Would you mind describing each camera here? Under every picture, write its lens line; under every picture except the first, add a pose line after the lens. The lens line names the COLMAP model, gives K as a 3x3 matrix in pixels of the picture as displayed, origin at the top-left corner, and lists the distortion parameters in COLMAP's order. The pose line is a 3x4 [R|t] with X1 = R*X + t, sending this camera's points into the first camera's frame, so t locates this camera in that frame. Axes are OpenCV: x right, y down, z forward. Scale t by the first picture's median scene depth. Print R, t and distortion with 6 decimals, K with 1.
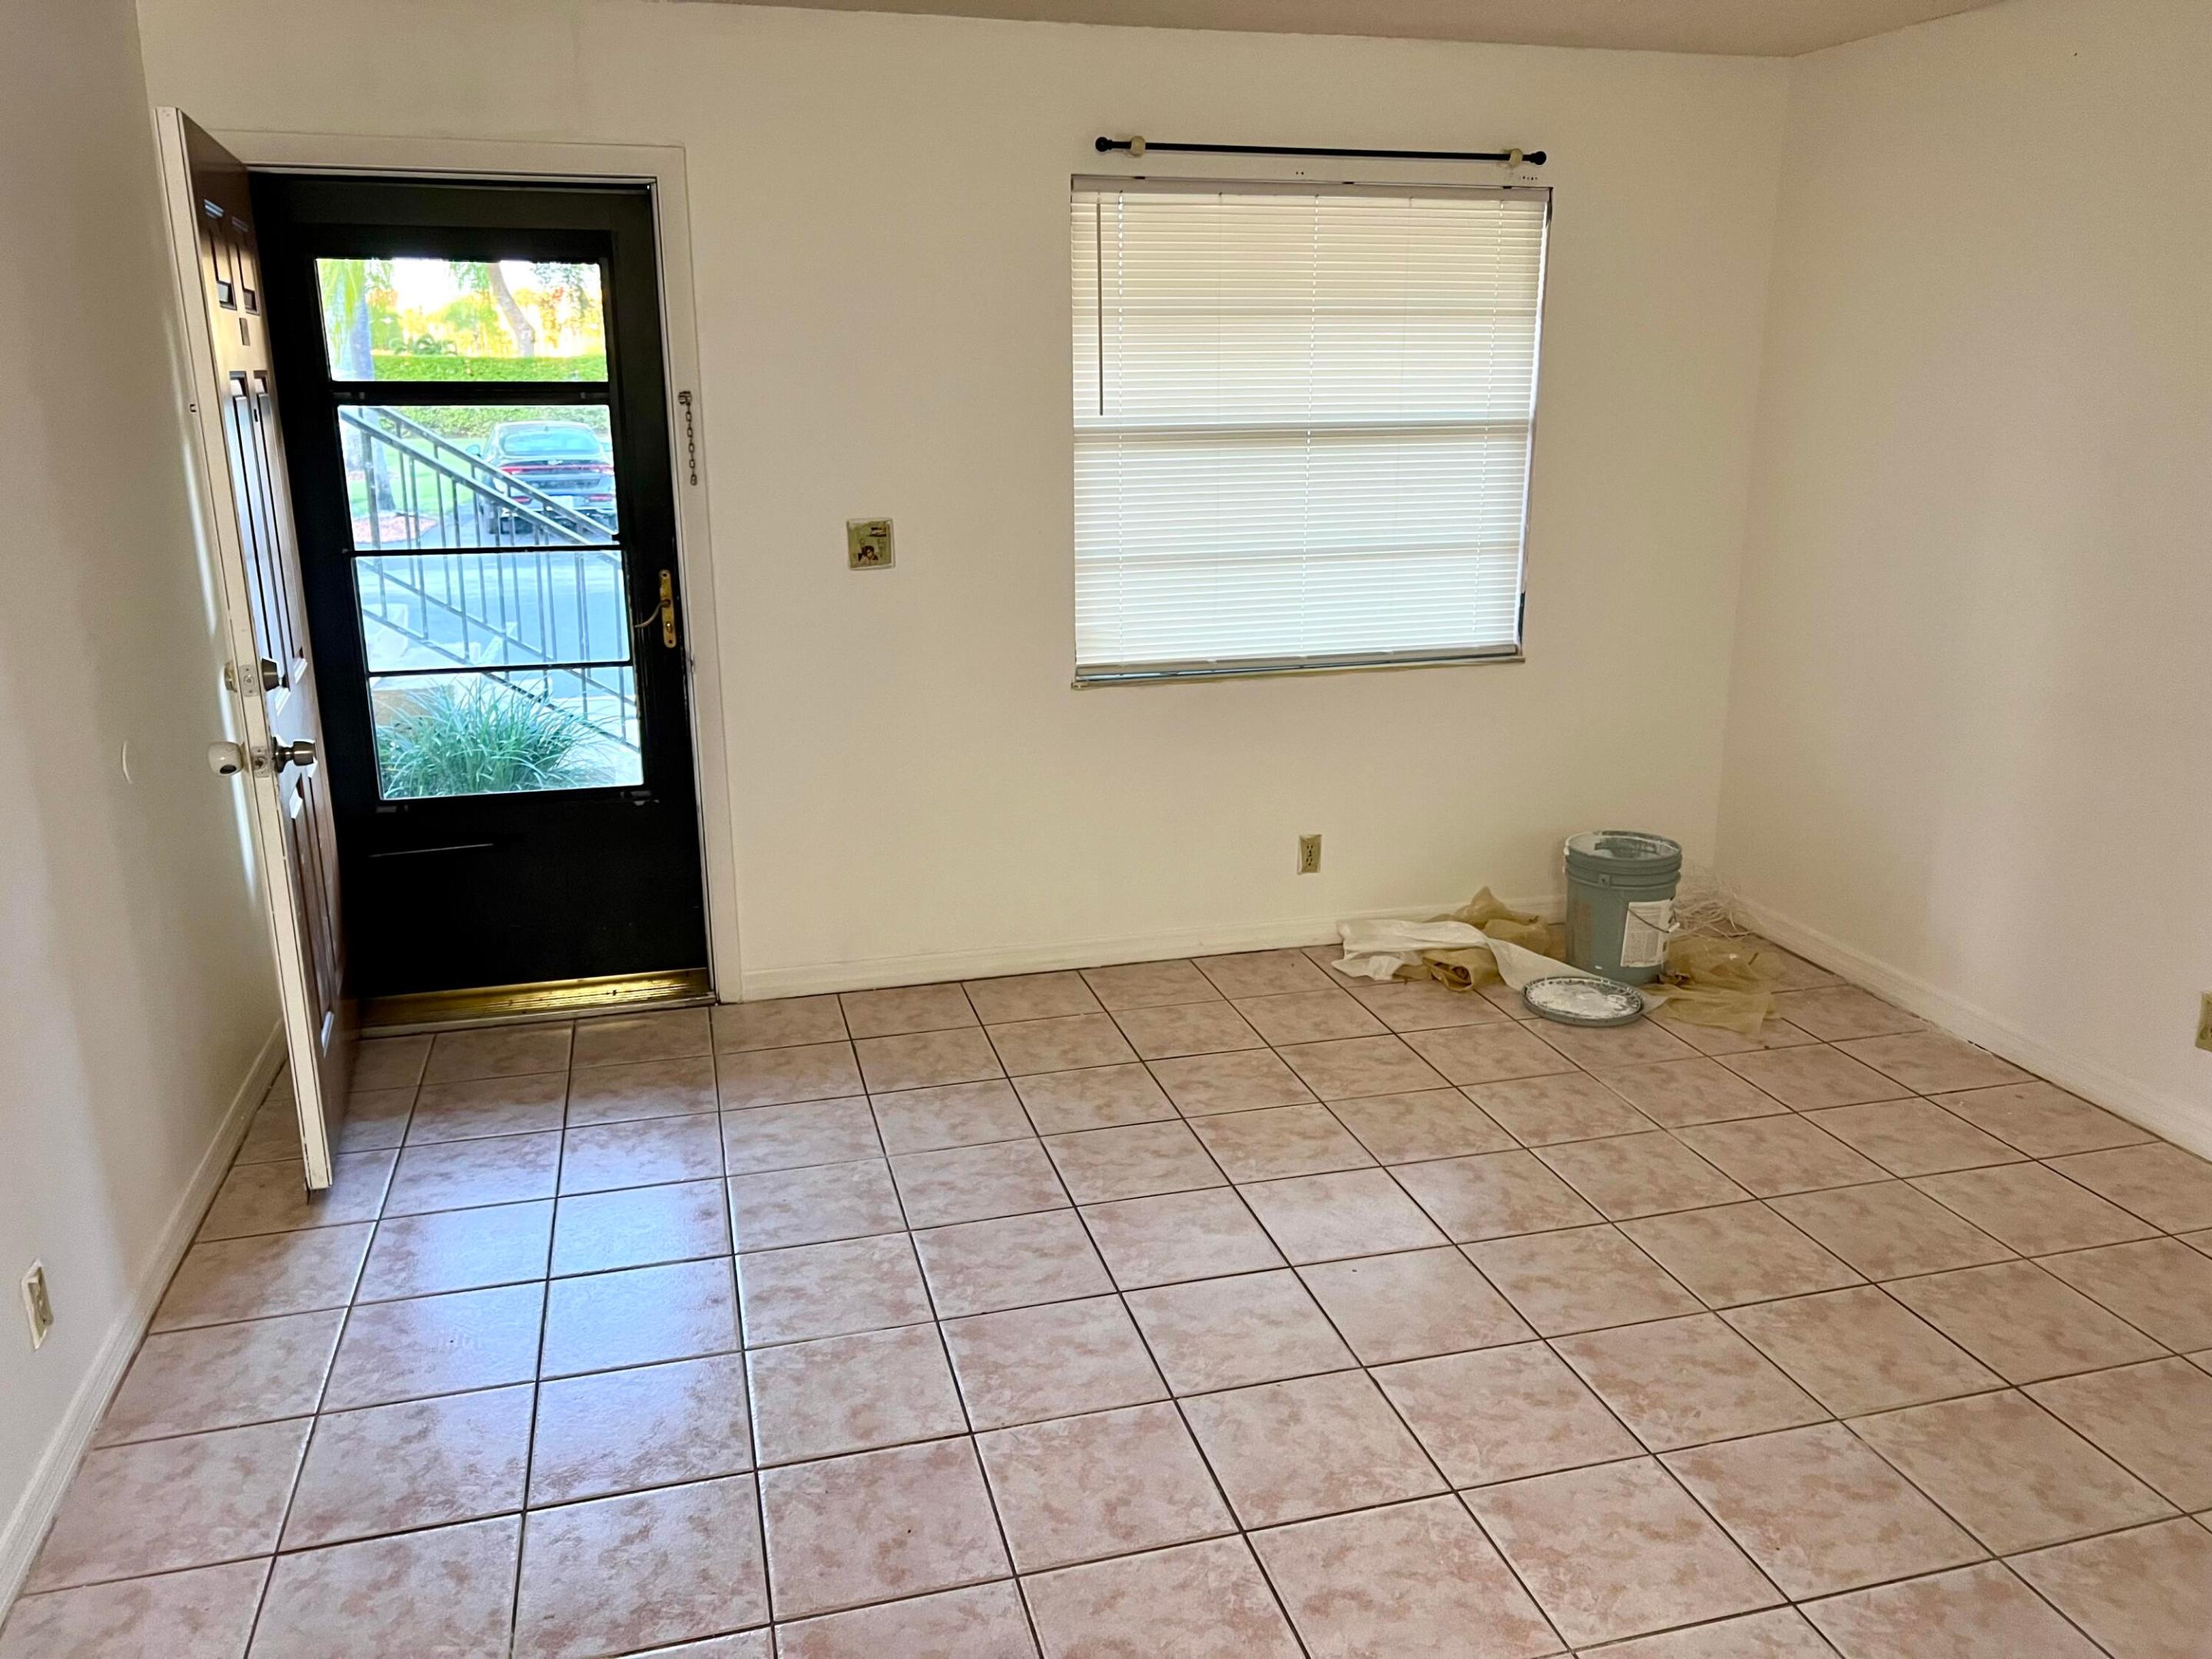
lens RADIAL K [[1646.5, 0, 1098.8], [0, 1646.5, 829.4], [0, 0, 1]] dist [0.055721, -0.076690]
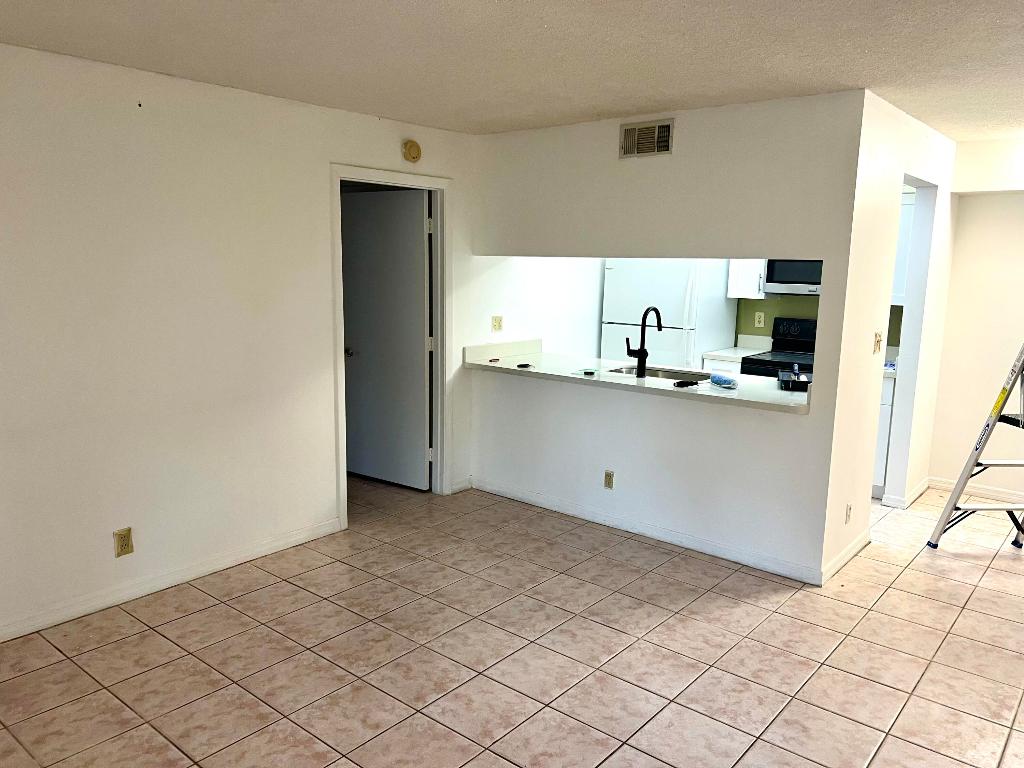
lens RADIAL K [[762.2, 0, 508.7], [0, 762.2, 384.0], [0, 0, 1]] dist [0.055721, -0.076690]
pose [[-0.570386, -0.148463, 0.807848, -0.501517], [0.199309, 0.929118, 0.311473, -0.346856], [-0.796829, 0.338671, -0.500366, 1.171733]]
